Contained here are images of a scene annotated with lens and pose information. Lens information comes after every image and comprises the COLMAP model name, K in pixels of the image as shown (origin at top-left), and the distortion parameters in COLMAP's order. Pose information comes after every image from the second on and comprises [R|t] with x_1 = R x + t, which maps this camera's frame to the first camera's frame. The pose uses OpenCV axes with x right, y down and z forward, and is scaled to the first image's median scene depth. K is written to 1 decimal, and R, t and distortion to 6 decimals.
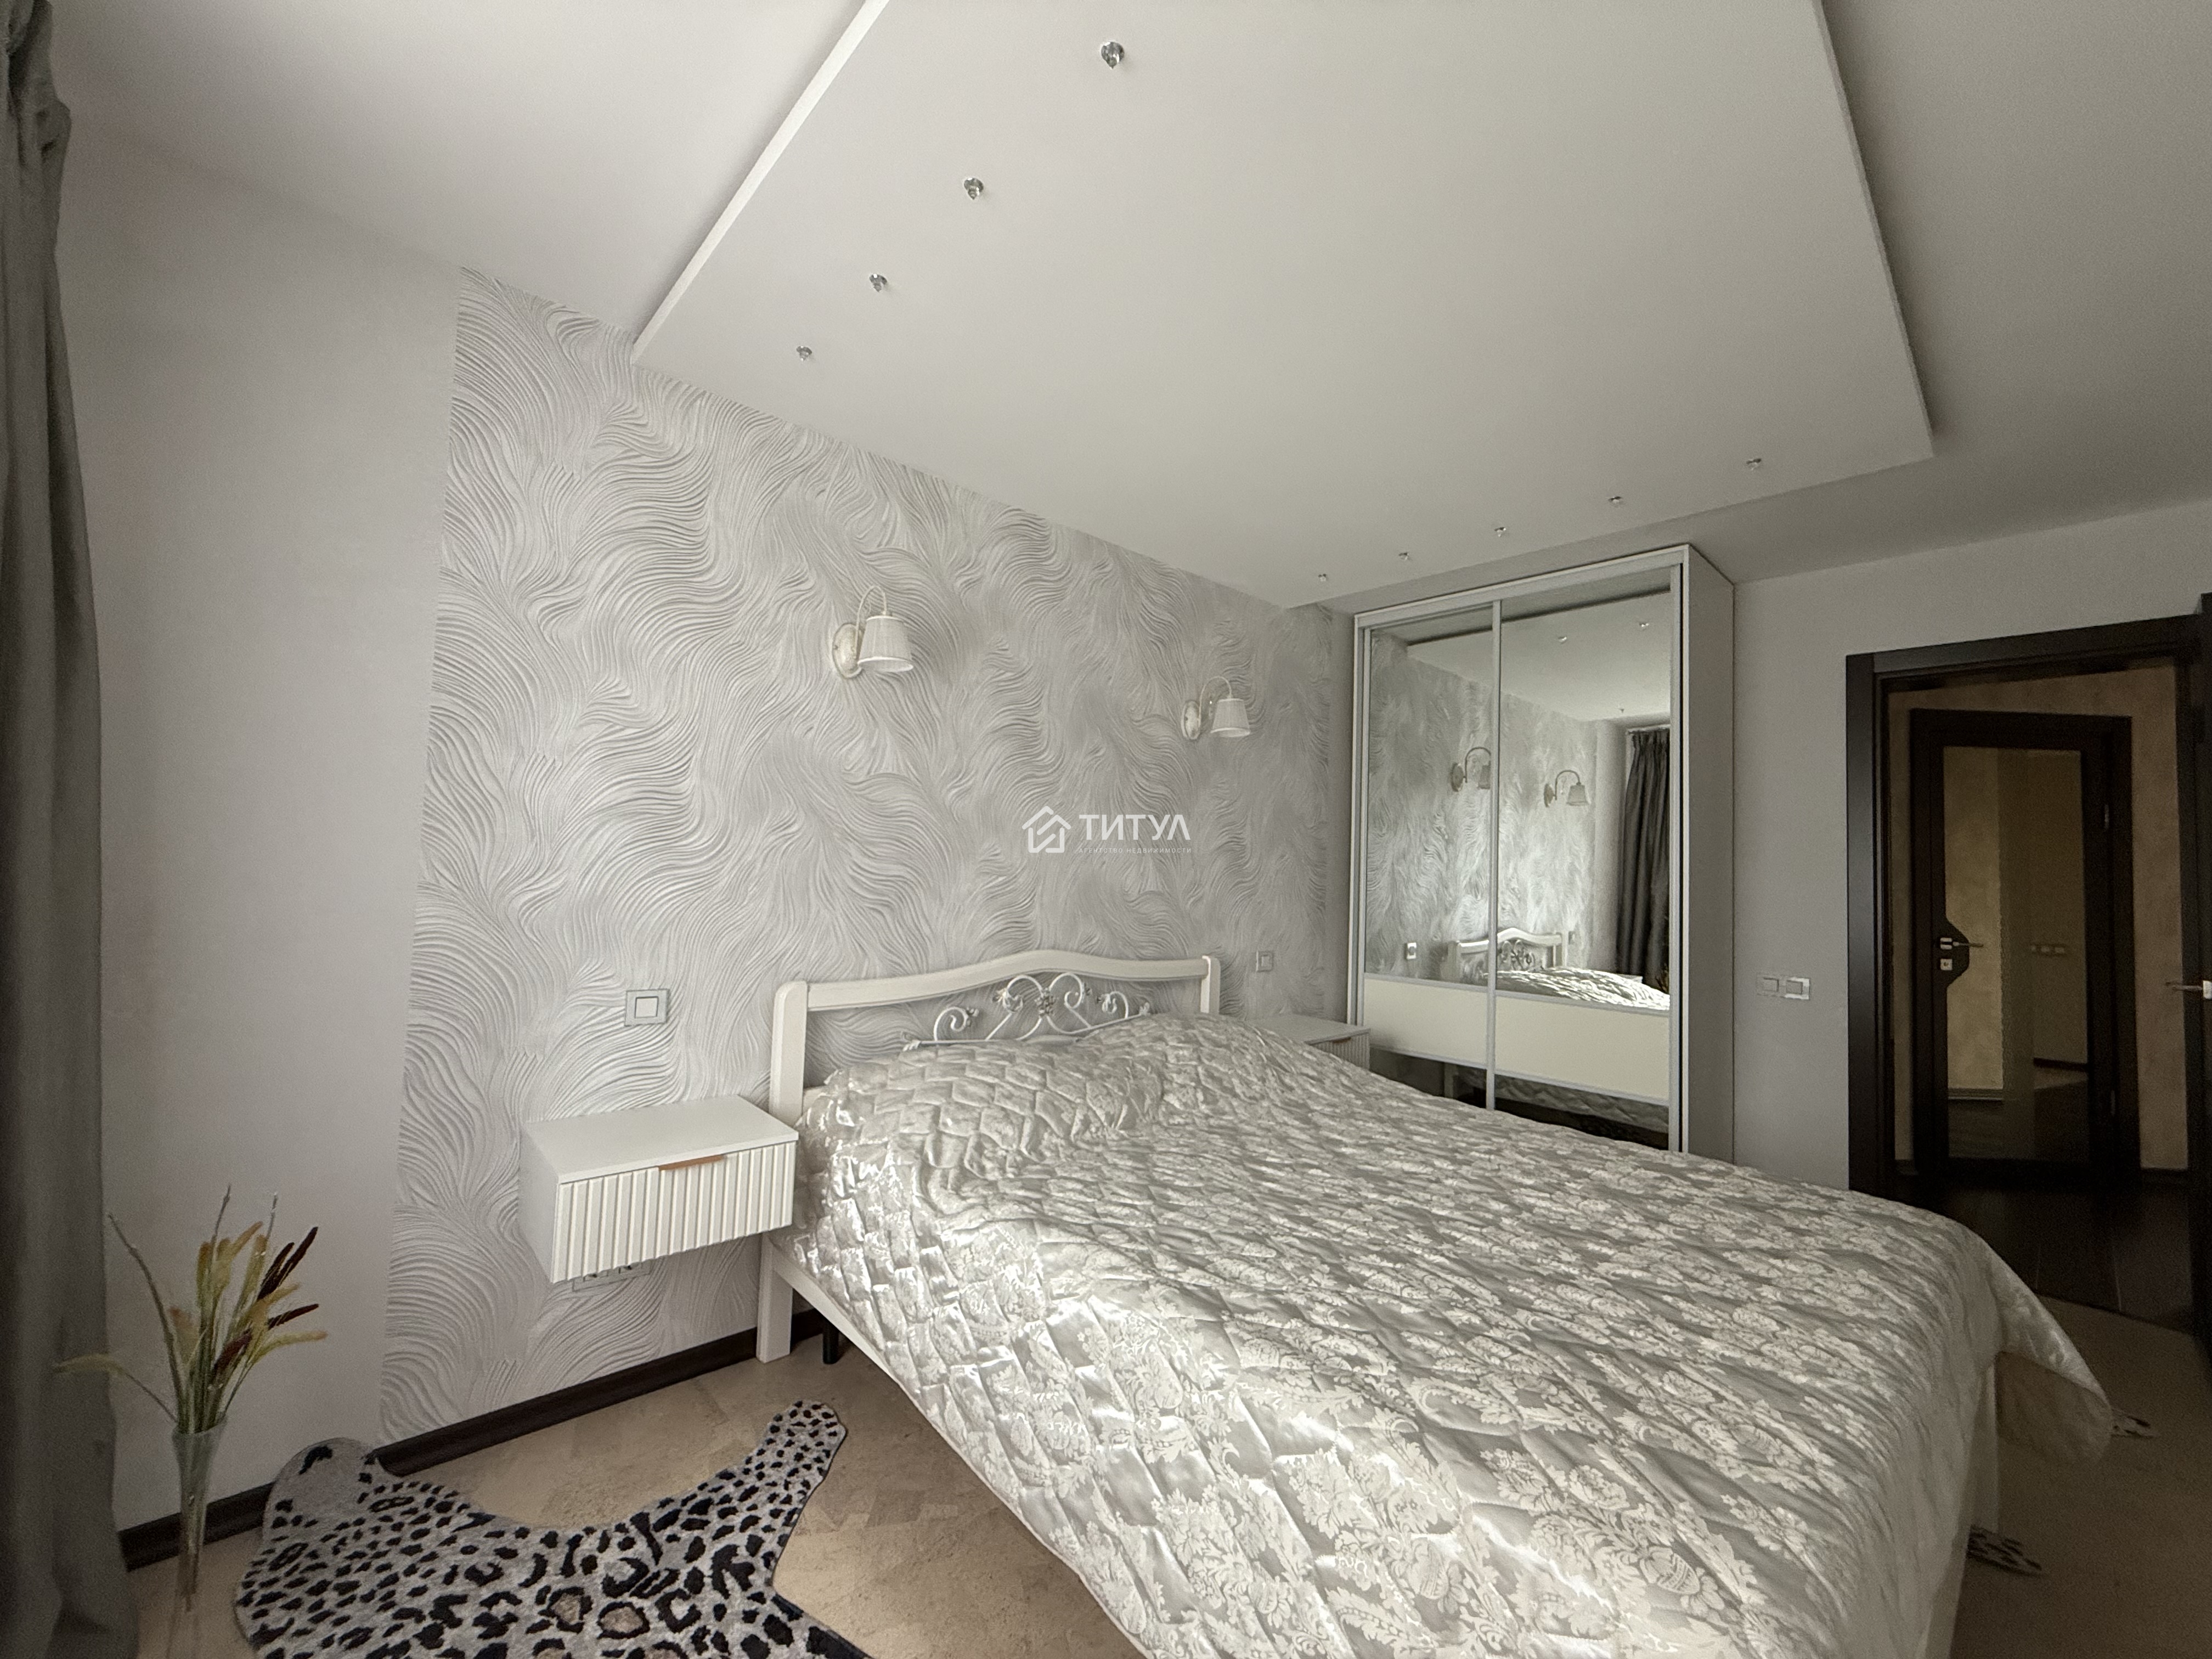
lens RADIAL K [[882.5, 0, 1100.8], [0, 882.5, 829.3], [0, 0, 1]] dist [0.000608, -0.000038]
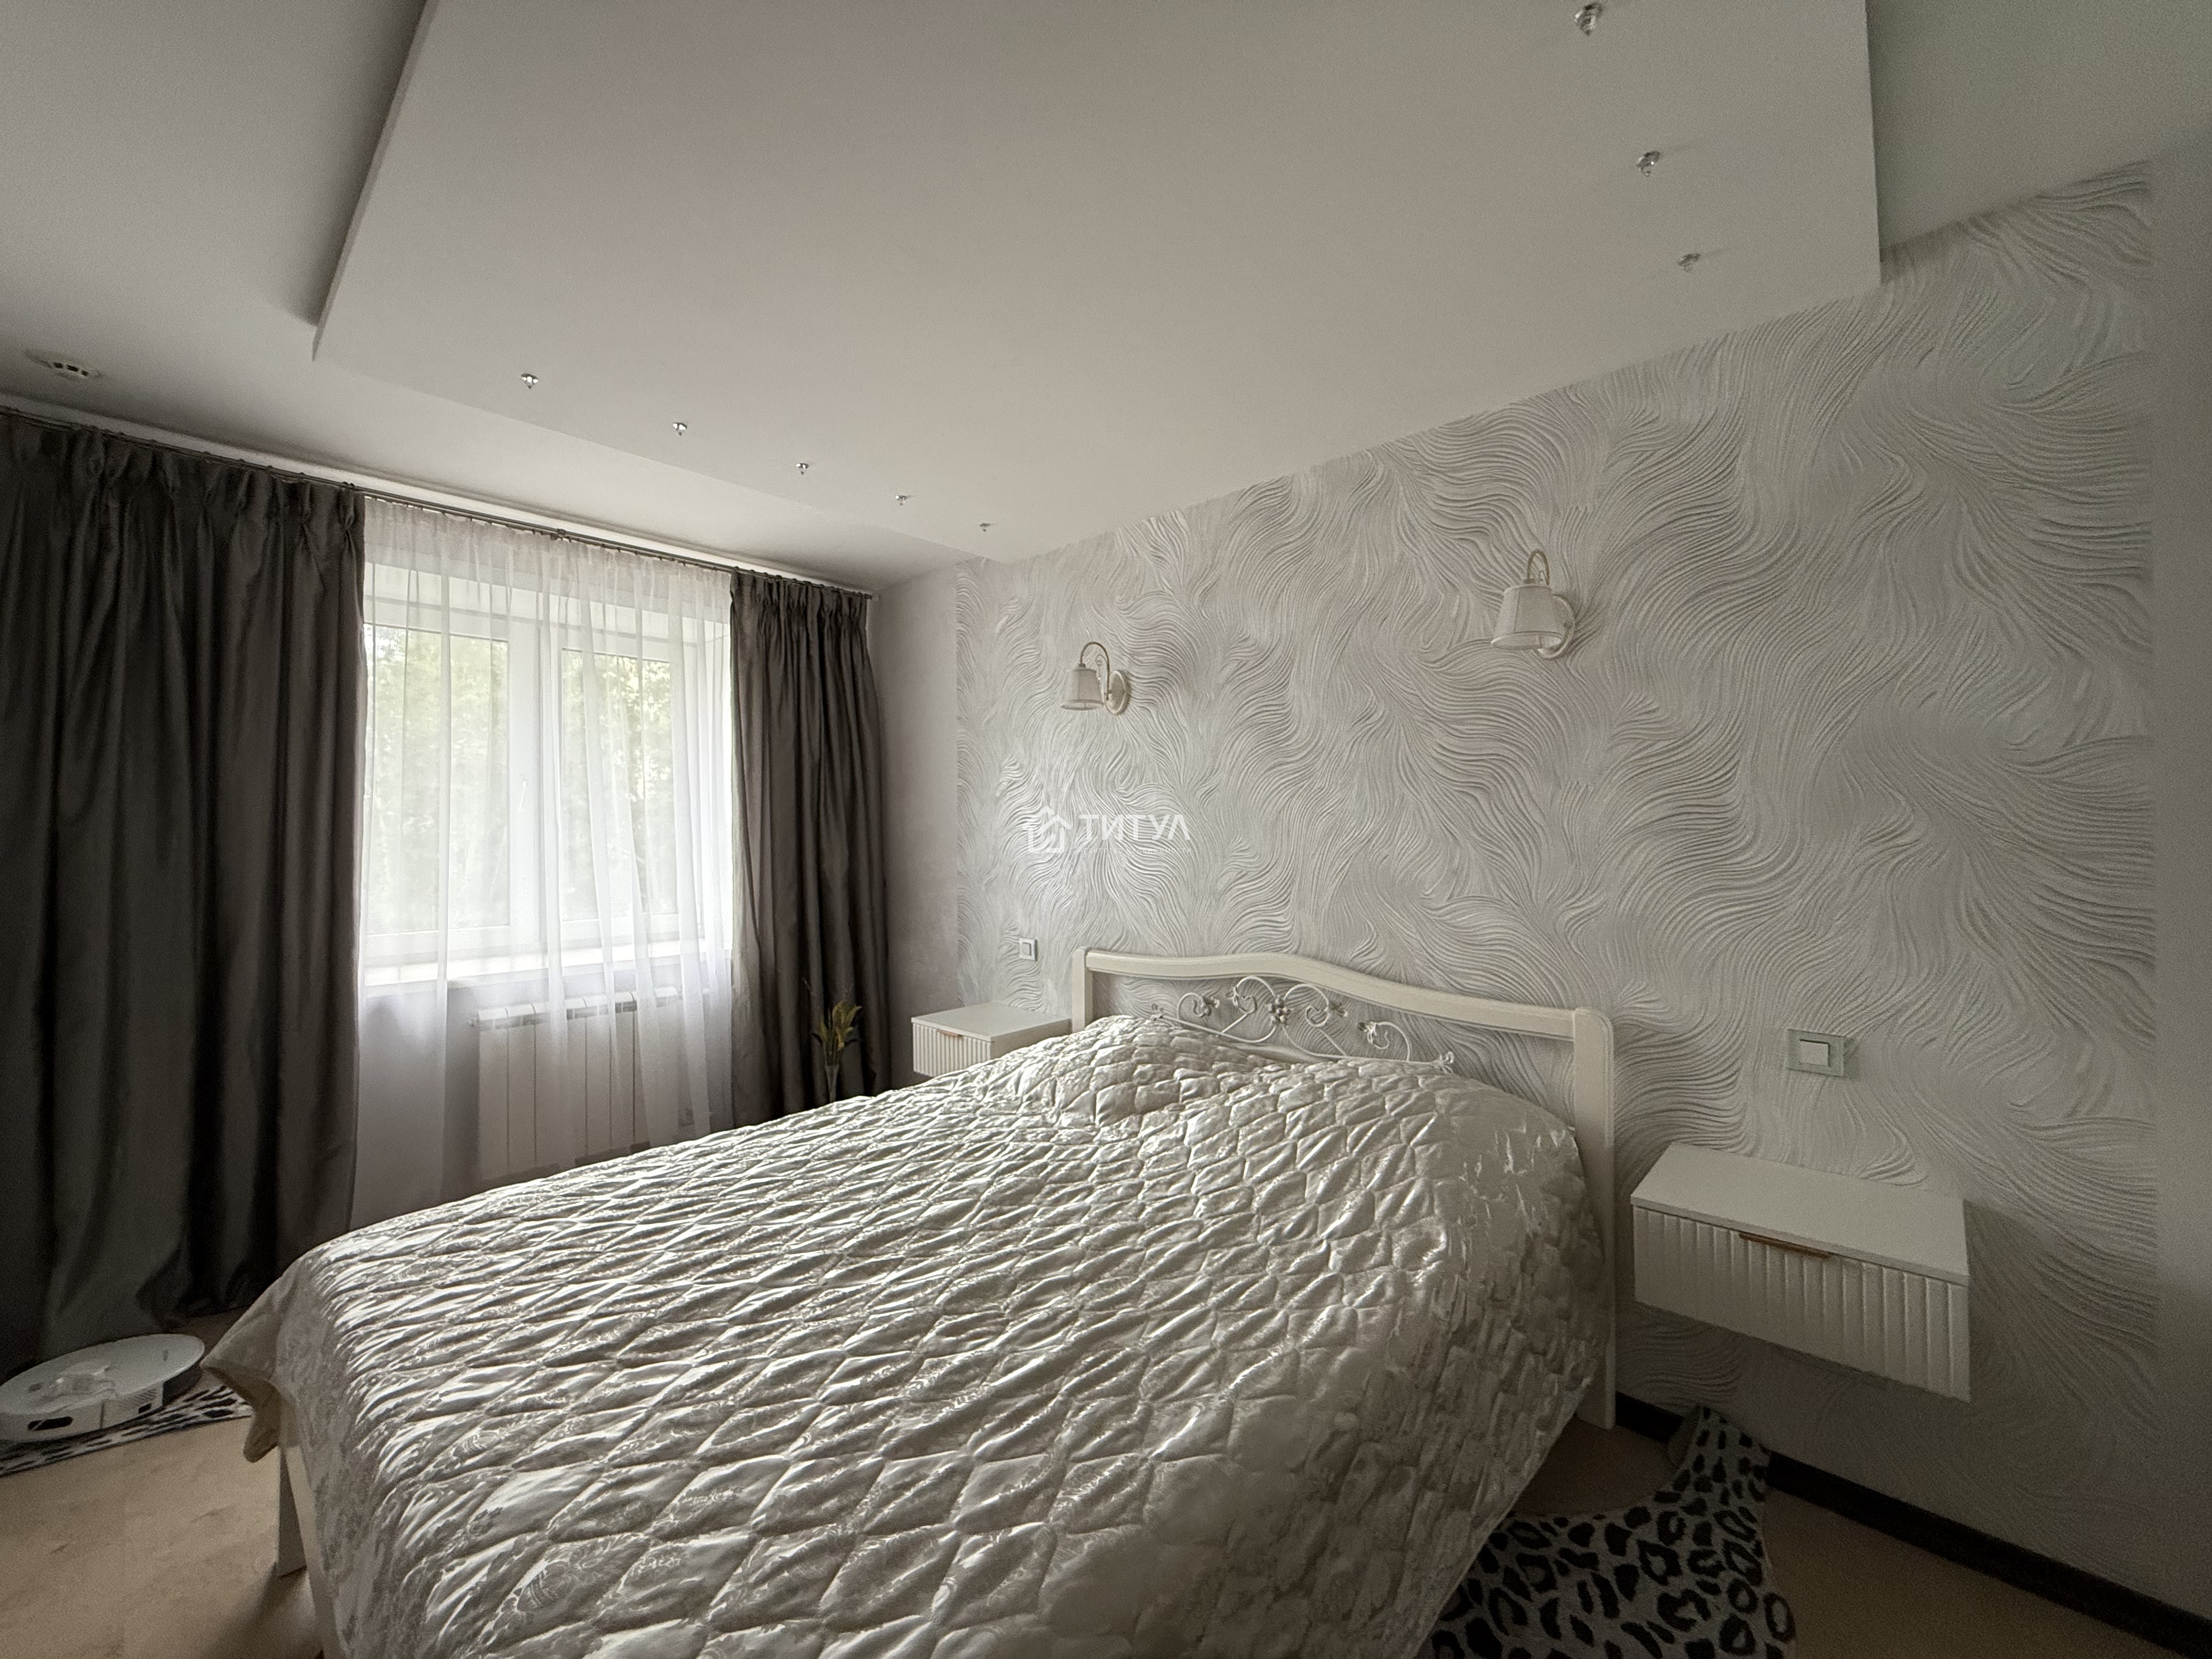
lens RADIAL K [[882.5, 0, 1100.8], [0, 882.5, 829.3], [0, 0, 1]] dist [0.000608, -0.000038]
pose [[0.077584, -0.067449, -0.994702, 1.148093], [0.022464, 0.997574, -0.065891, 0.092072], [0.996733, -0.017233, 0.078911, 1.041863]]
